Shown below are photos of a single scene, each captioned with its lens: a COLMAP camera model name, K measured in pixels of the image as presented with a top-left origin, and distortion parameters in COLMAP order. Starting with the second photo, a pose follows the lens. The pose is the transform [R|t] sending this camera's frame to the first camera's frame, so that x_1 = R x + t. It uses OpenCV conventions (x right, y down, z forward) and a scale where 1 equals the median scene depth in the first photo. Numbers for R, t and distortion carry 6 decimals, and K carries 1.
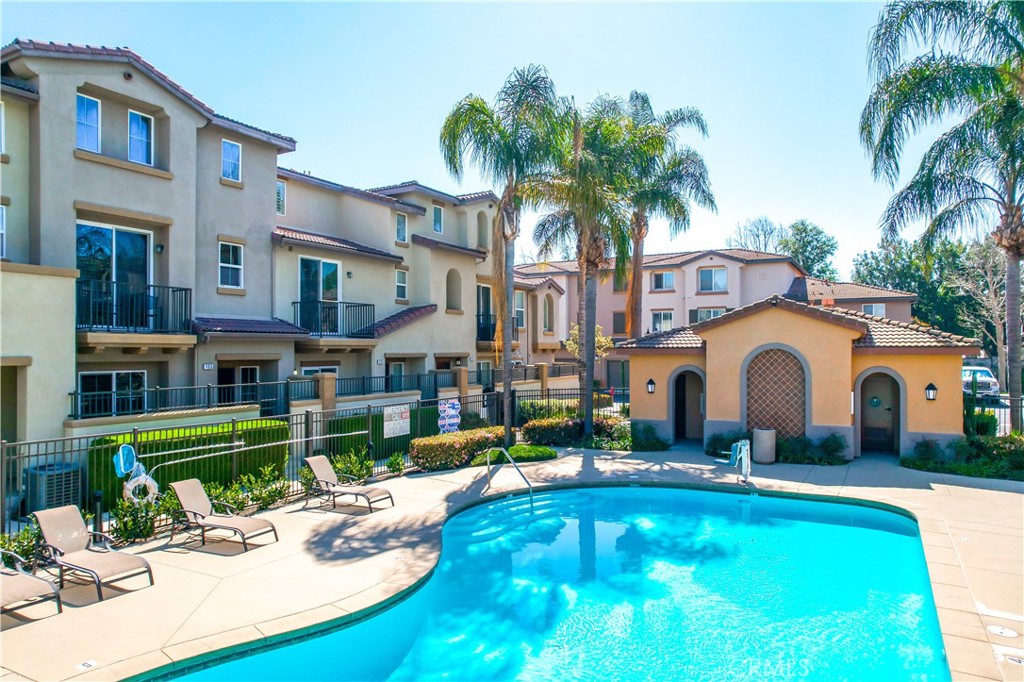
lens RADIAL K [[661.0, 0, 521.6], [0, 661.0, 343.9], [0, 0, 1]] dist [-0.054630, 0.048403]
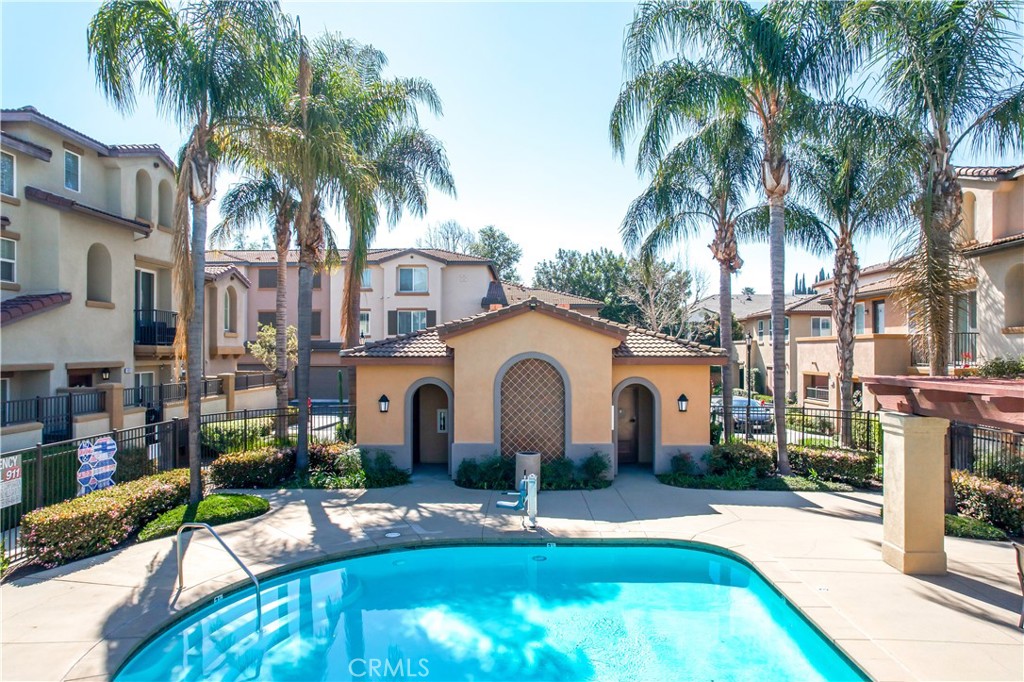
lens RADIAL K [[661.0, 0, 522.4], [0, 661.0, 343.2], [0, 0, 1]] dist [-0.054630, 0.048403]
pose [[0.881318, 0.006757, 0.472475, -0.039928], [-0.005804, 0.999977, -0.003474, -0.008995], [-0.472488, 0.000320, 0.881337, 0.212897]]
